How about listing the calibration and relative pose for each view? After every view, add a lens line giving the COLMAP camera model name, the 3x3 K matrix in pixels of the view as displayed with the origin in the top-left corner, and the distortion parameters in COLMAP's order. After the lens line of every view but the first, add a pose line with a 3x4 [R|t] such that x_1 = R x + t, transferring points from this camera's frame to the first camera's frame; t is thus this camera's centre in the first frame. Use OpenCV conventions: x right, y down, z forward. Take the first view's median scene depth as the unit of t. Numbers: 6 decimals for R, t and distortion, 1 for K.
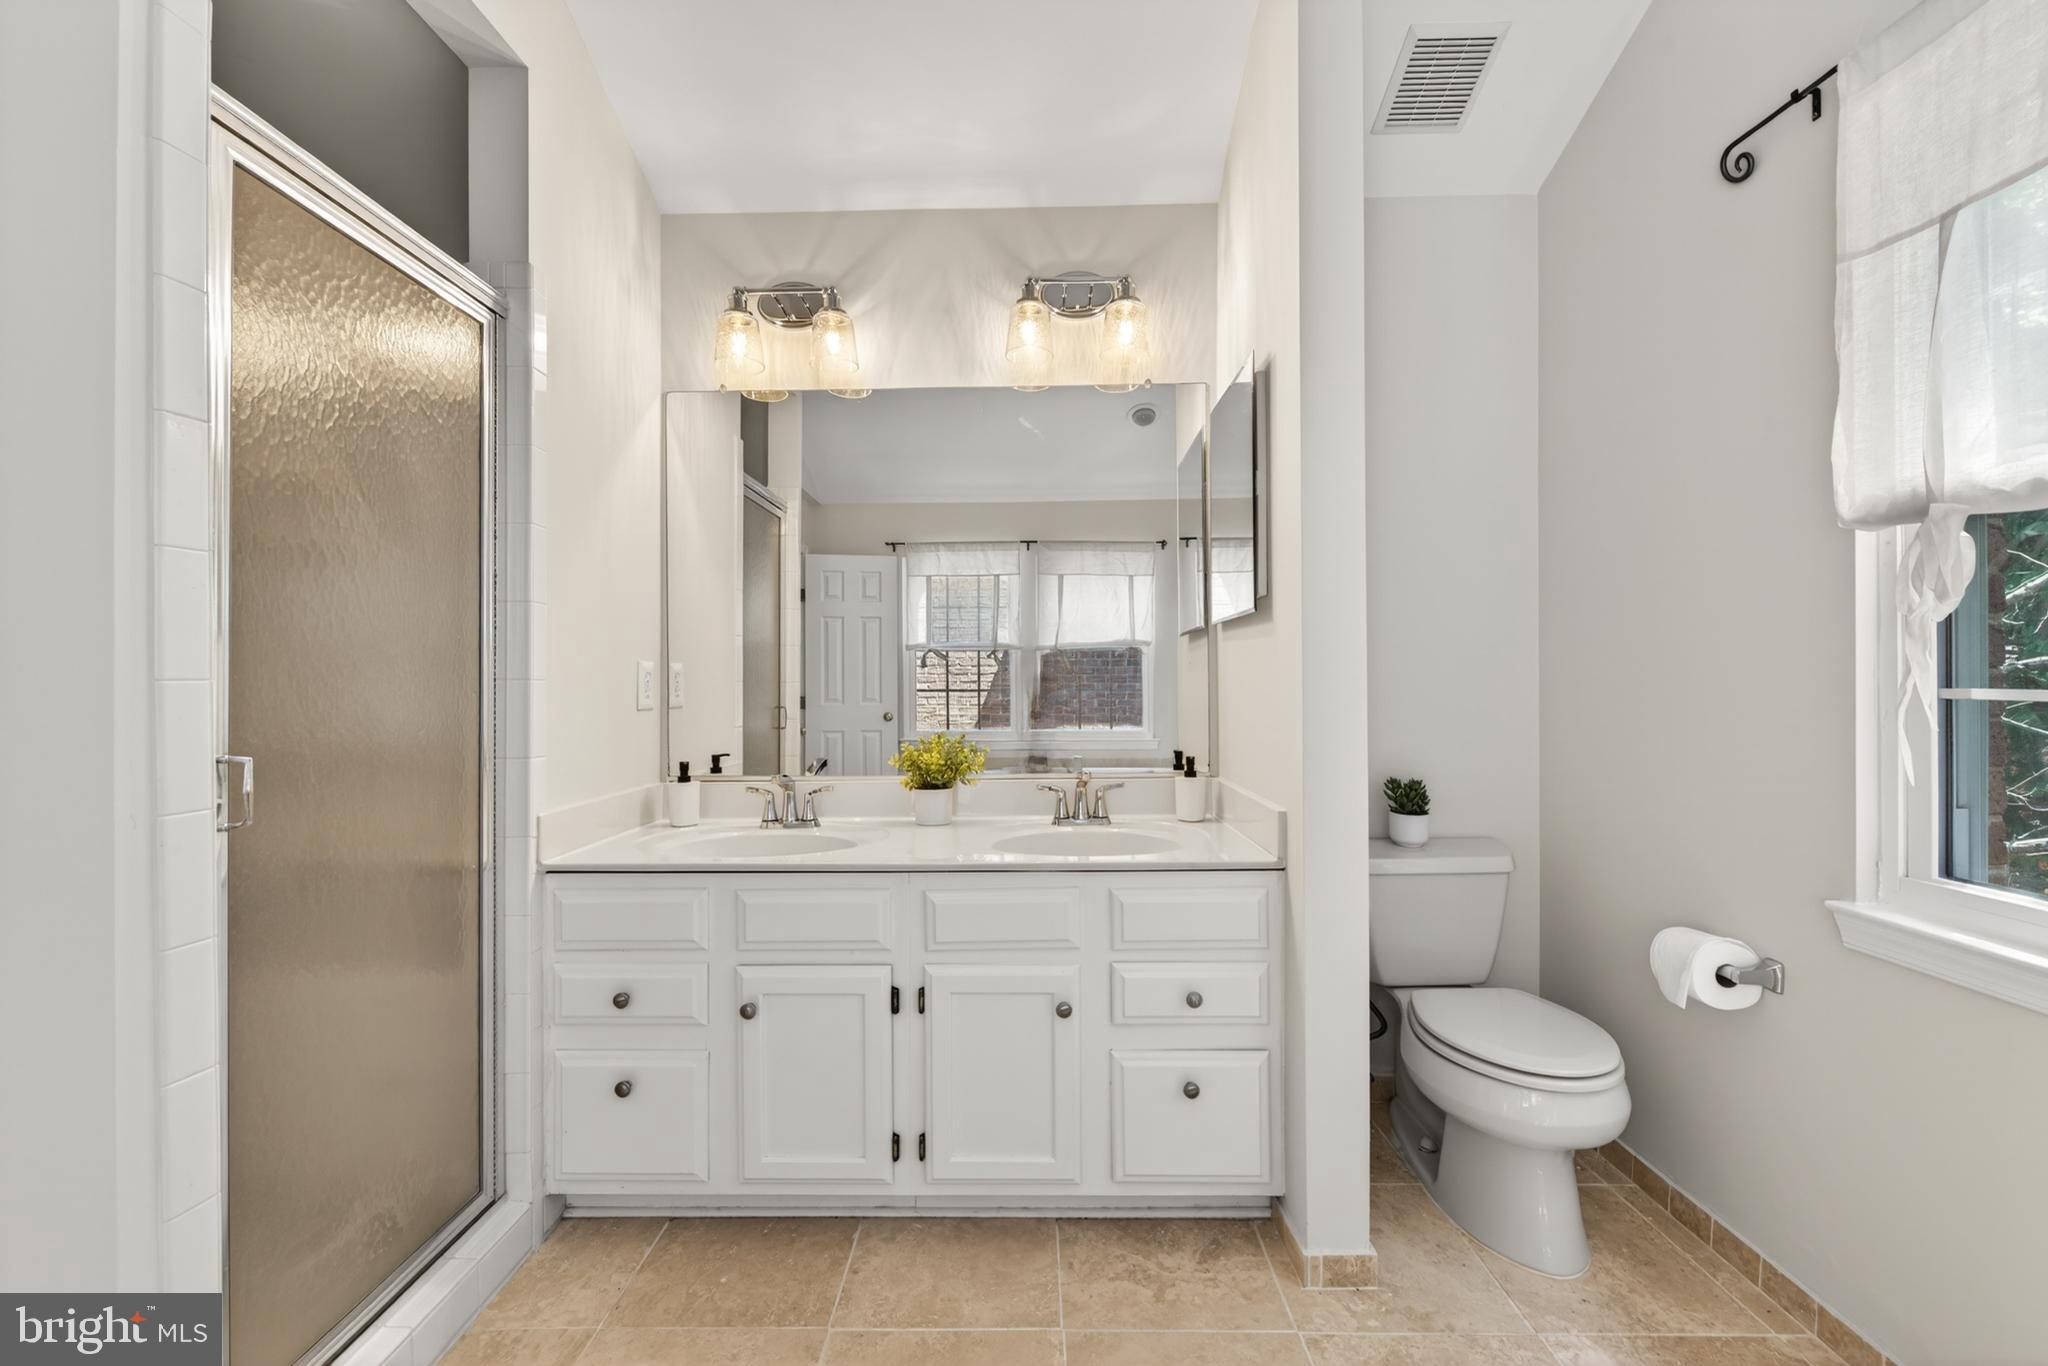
lens RADIAL K [[802.8, 0, 1021.7], [0, 802.8, 684.3], [0, 0, 1]] dist [0.002801, -0.003332]
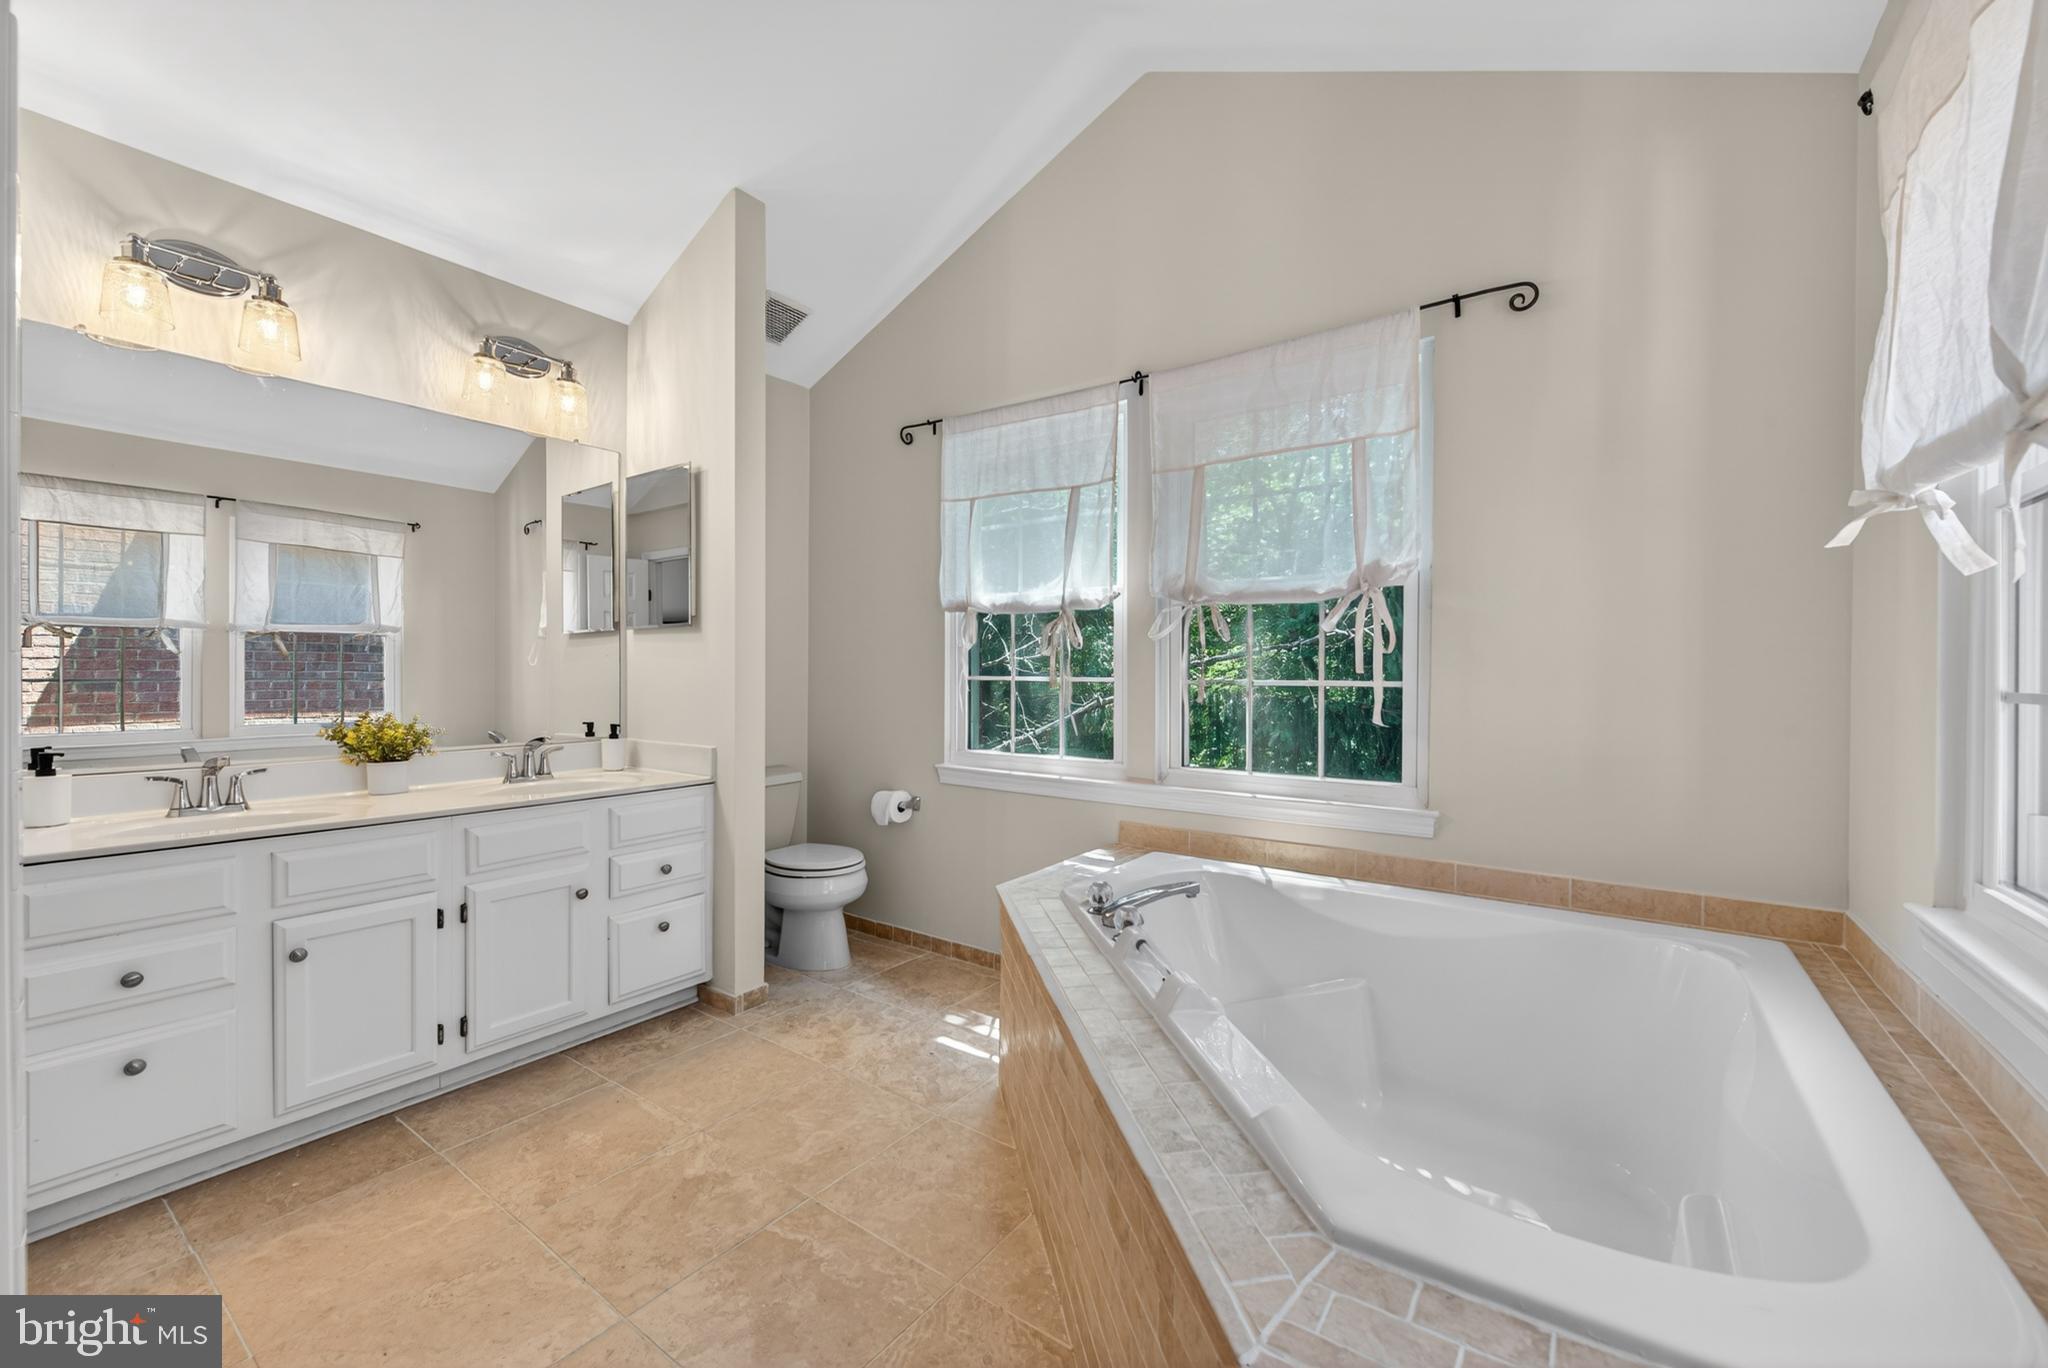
lens RADIAL K [[802.8, 0, 1021.7], [0, 802.8, 685.3], [0, 0, 1]] dist [0.002801, -0.003332]
pose [[0.565830, -0.001935, 0.824520, -0.694767], [-0.005364, 0.999967, 0.006027, 0.015141], [-0.824505, -0.007833, 0.565801, -0.475756]]
